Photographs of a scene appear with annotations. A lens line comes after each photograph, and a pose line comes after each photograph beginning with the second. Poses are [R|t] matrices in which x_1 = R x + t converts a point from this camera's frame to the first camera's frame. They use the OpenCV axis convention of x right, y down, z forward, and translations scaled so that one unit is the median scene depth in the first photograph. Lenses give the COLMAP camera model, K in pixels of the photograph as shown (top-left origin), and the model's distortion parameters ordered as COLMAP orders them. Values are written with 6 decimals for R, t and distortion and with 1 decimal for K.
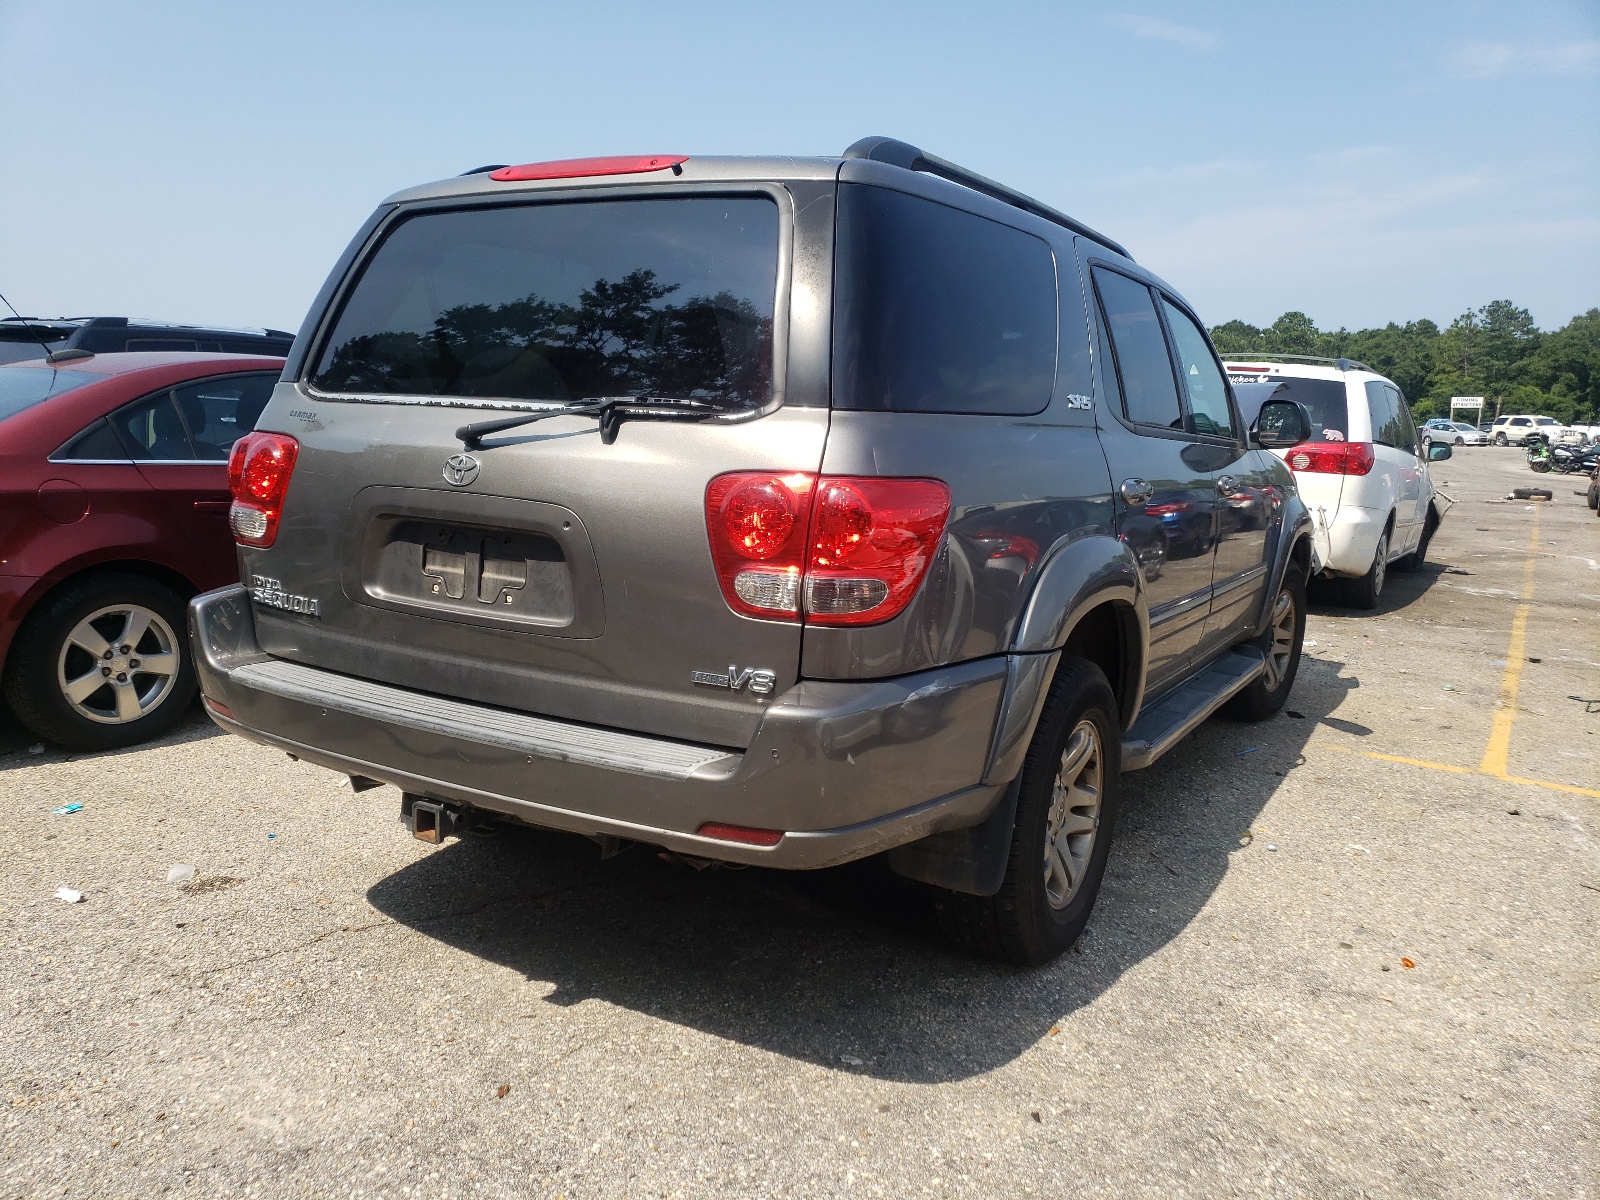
lens RADIAL K [[1319.8, 0, 800.0], [0, 1319.8, 600.0], [0, 0, 1]] dist [0.036848, -0.000420]
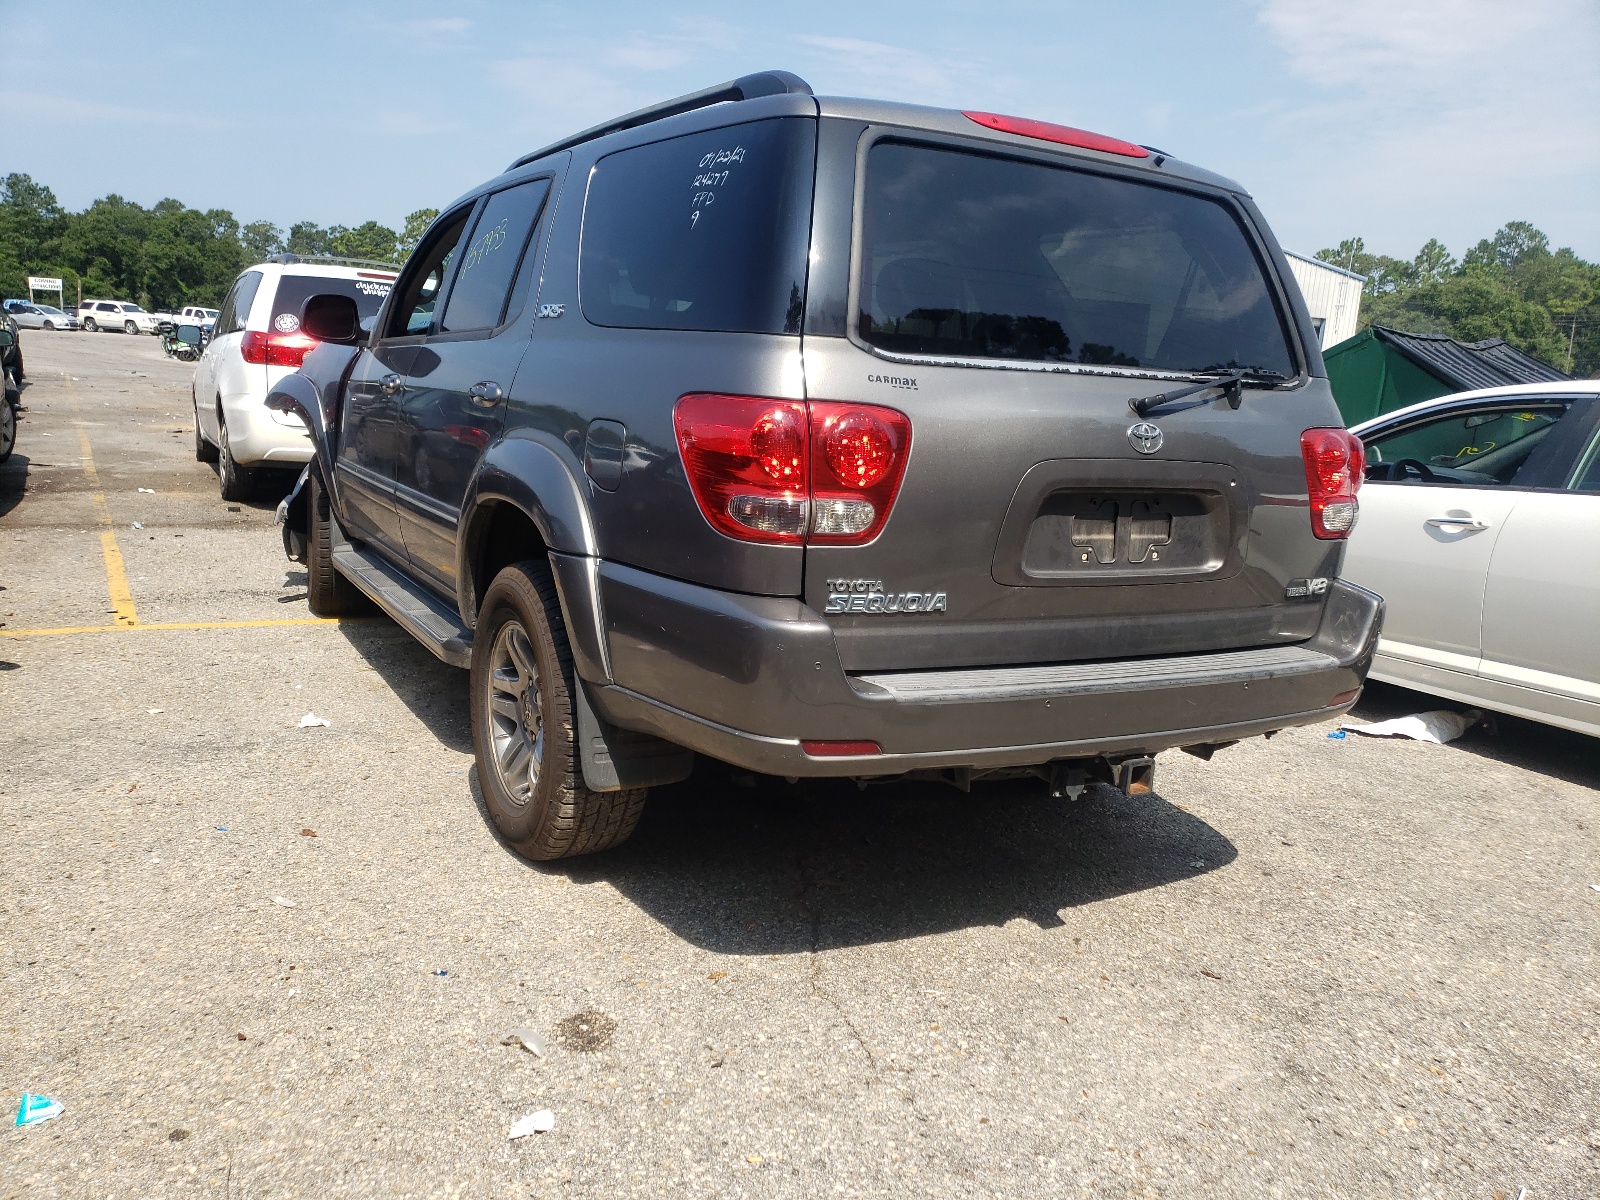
lens RADIAL K [[1319.8, 0, 800.0], [0, 1319.8, 600.0], [0, 0, 1]] dist [0.036848, -0.000420]
pose [[0.456578, -0.163647, 0.874504, -1.109541], [0.083673, 0.986479, 0.140915, -0.120351], [-0.885740, 0.008834, 0.464097, 0.640323]]
